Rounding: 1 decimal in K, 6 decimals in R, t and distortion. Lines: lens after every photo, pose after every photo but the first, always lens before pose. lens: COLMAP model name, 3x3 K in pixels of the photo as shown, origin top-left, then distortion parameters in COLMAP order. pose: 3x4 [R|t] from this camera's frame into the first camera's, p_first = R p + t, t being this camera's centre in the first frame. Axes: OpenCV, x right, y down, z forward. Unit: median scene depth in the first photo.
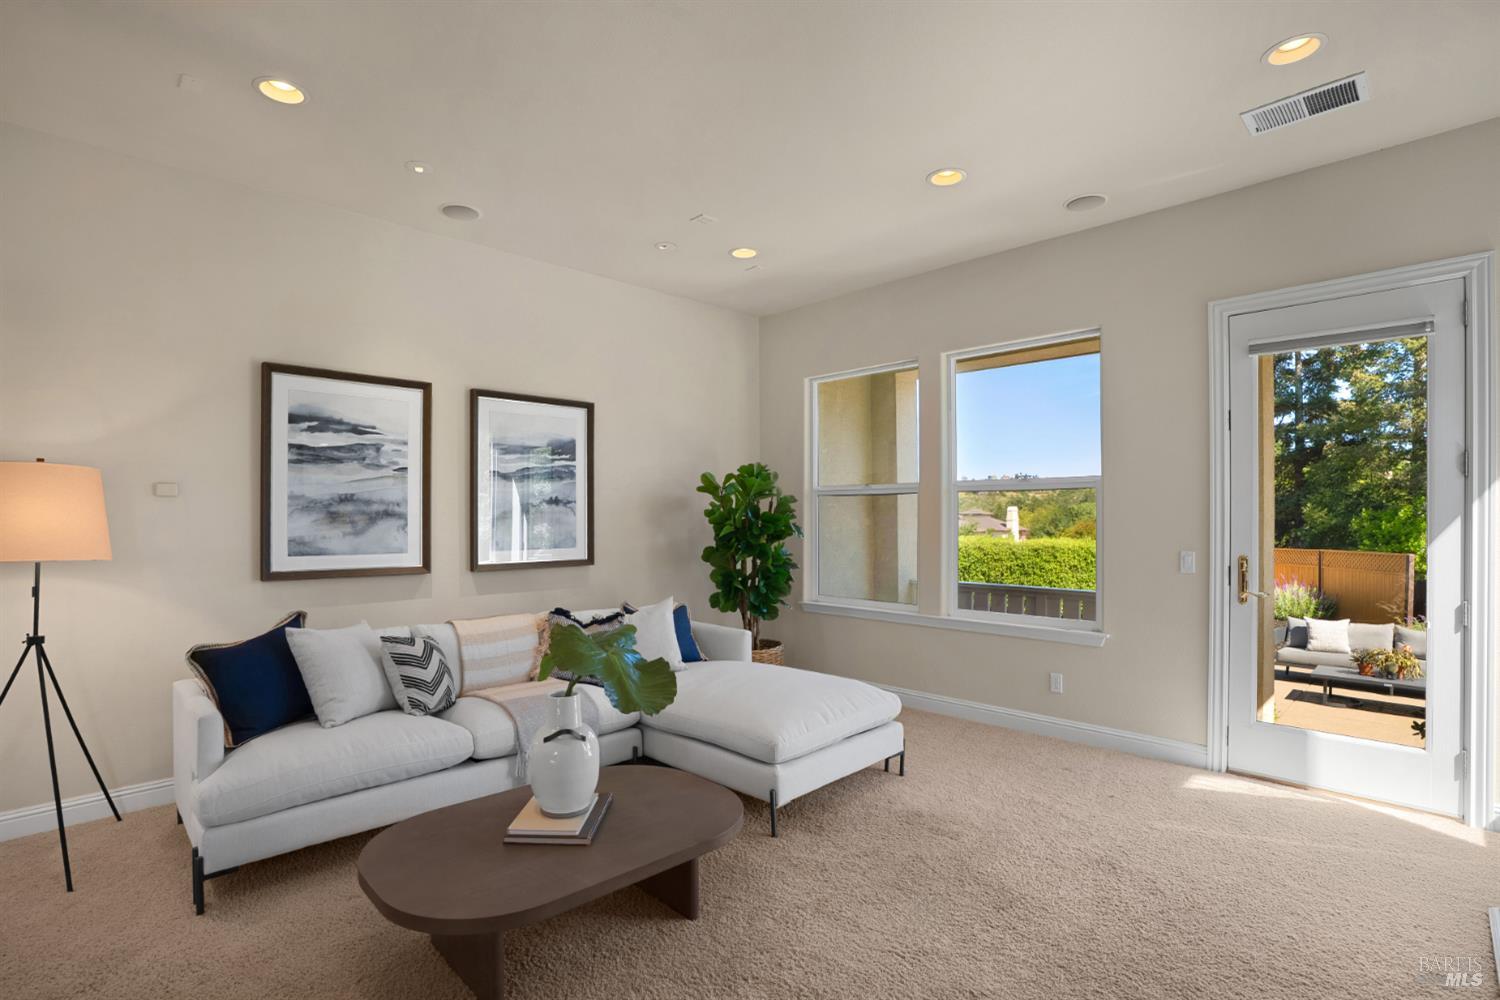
lens RADIAL K [[687.1, 0, 753.9], [0, 687.1, 497.9], [0, 0, 1]] dist [-0.074900, 0.022371]
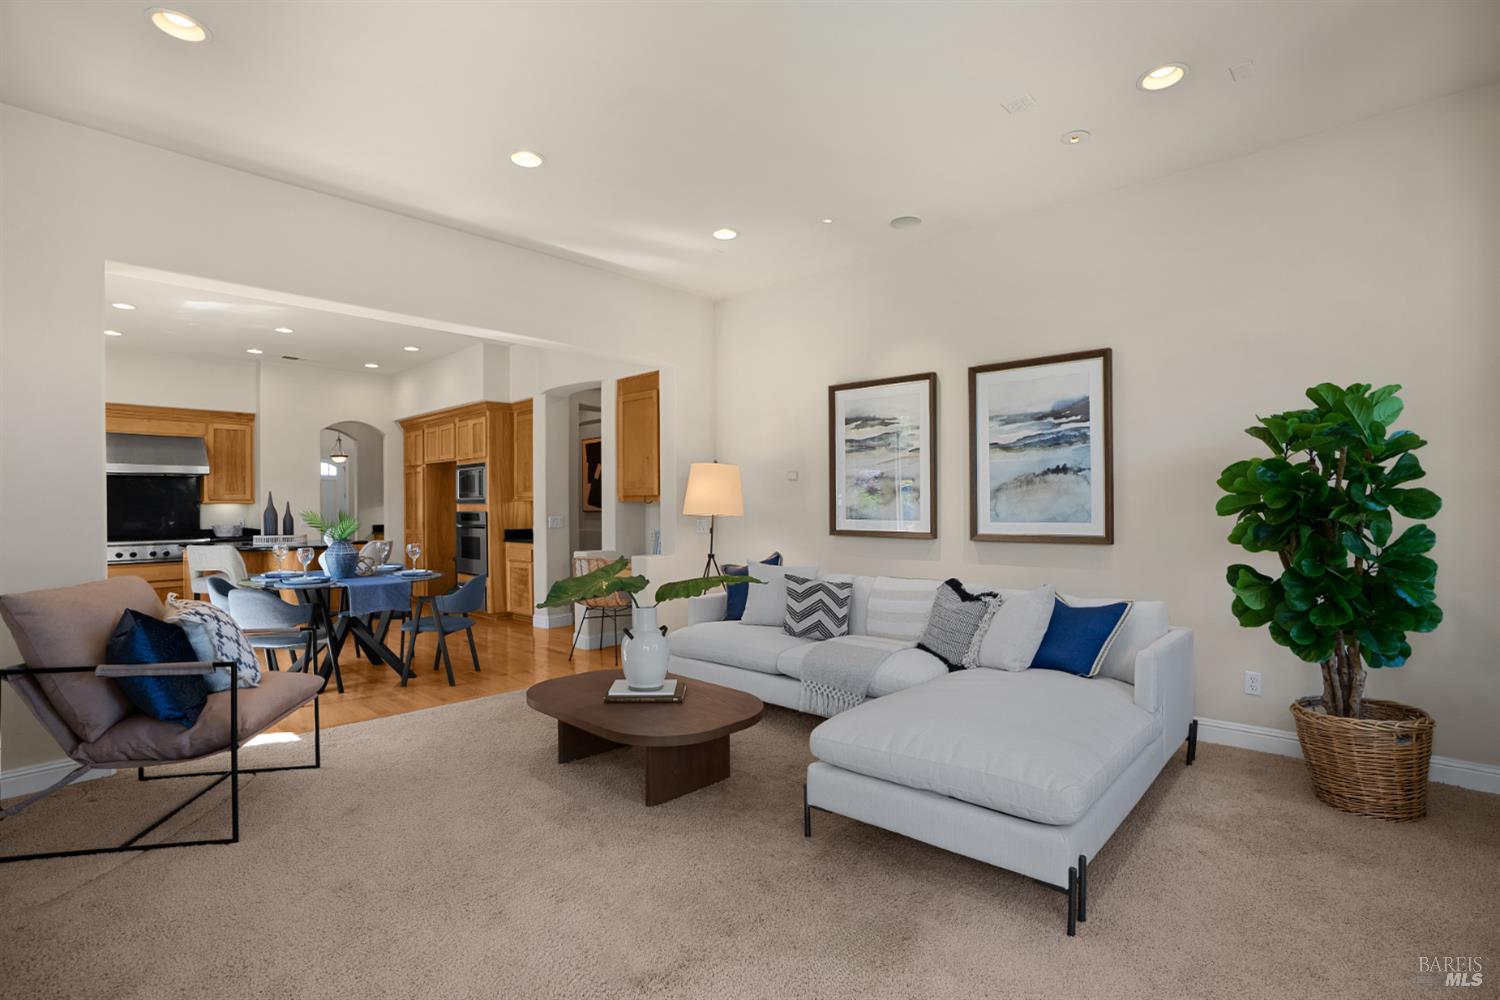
lens RADIAL K [[687.1, 0, 753.9], [0, 687.1, 497.9], [0, 0, 1]] dist [-0.074900, 0.022371]
pose [[0.080413, 0.001187, -0.996761, 0.659265], [0.041318, 0.999136, 0.004523, 0.024760], [0.995905, -0.041547, 0.080294, 0.614071]]
